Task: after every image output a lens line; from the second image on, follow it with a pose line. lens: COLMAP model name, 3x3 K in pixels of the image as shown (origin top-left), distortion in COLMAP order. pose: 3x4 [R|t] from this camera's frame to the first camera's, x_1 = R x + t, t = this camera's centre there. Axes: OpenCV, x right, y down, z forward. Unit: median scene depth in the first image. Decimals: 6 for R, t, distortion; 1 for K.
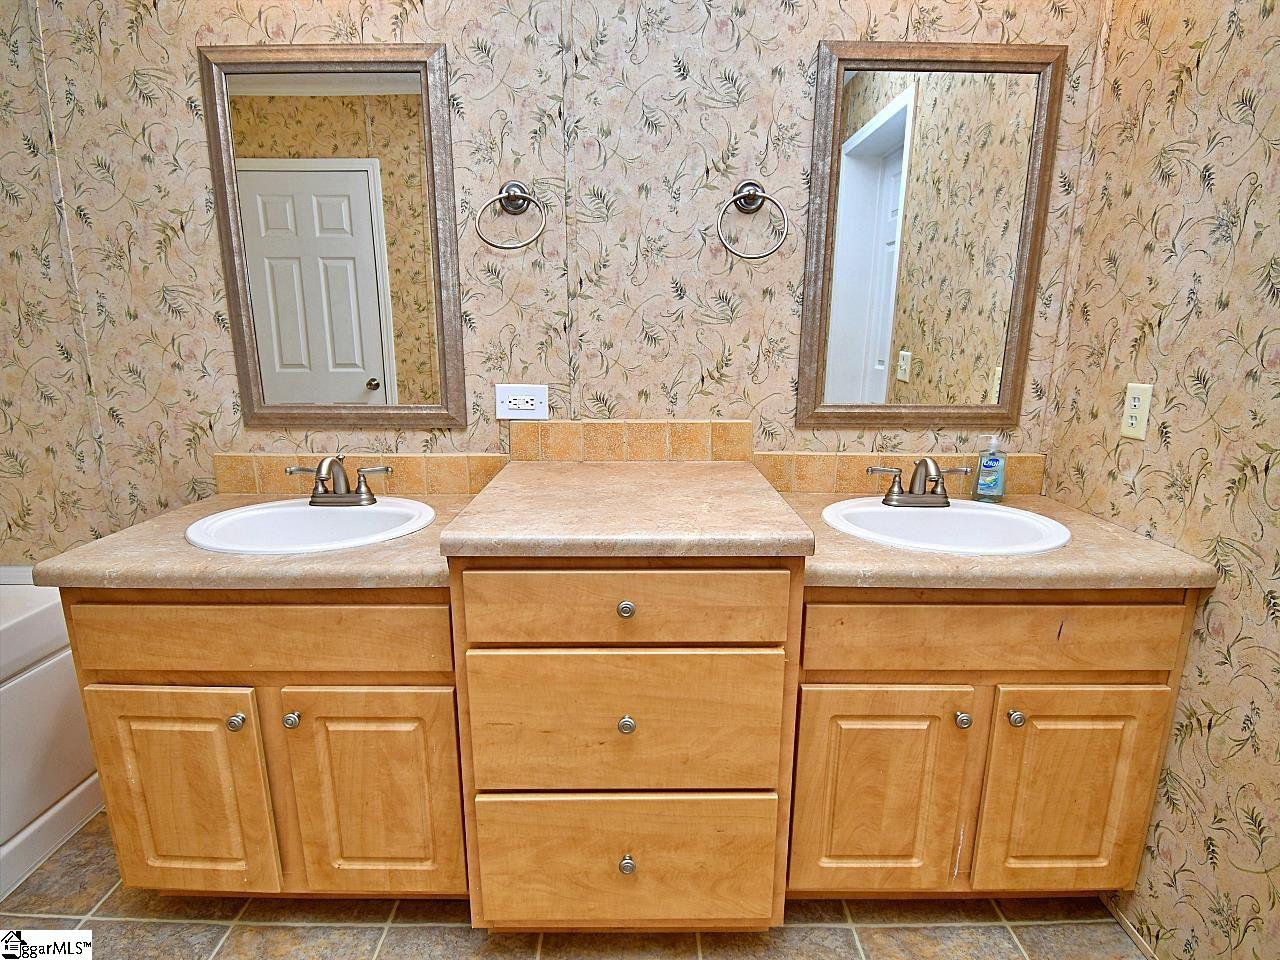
lens RADIAL K [[668.0, 0, 638.8], [0, 668.0, 485.7], [0, 0, 1]] dist [0.021400, -0.029161]
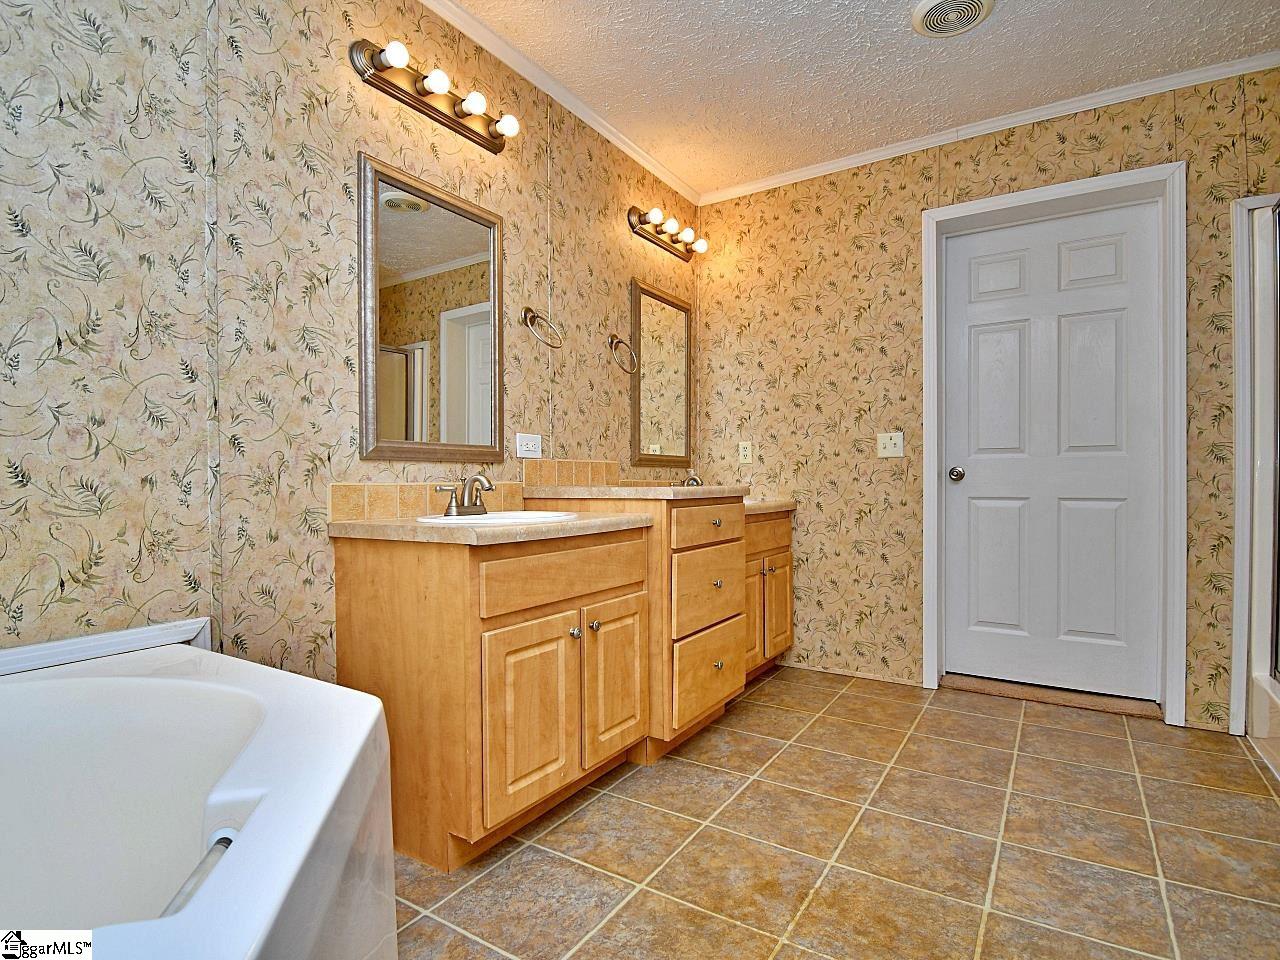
lens RADIAL K [[660.7, 0, 633.7], [0, 660.7, 487.1], [0, 0, 1]] dist [0.018473, -0.027024]
pose [[0.545685, -0.012170, 0.837902, -1.289372], [0.194600, 0.974400, -0.112582, 0.174290], [-0.815082, 0.224490, 0.534084, 0.054241]]
